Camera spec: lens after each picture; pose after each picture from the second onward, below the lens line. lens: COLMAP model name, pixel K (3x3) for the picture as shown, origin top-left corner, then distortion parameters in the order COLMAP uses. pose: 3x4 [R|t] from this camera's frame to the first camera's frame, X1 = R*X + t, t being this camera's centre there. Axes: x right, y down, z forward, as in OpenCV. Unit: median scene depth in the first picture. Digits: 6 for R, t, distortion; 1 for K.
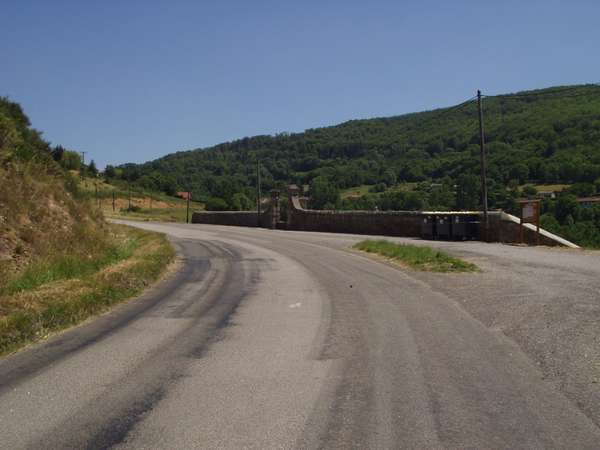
lens RADIAL K [[568.0, 0, 299.5], [0, 568.0, 225.4], [0, 0, 1]] dist [-0.002460, 0.000000]
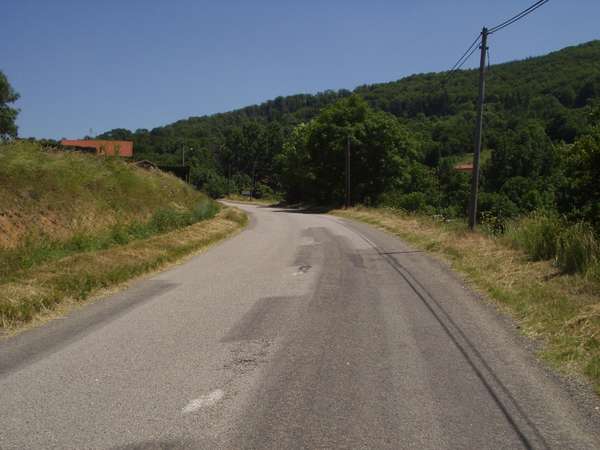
lens RADIAL K [[568.0, 0, 300.7], [0, 568.0, 224.0], [0, 0, 1]] dist [-0.002460, 0.000000]
pose [[0.998938, -0.006890, -0.045549, -0.032100], [0.008236, 0.999533, 0.029436, -0.007501], [0.045325, -0.029780, 0.998528, 0.237868]]
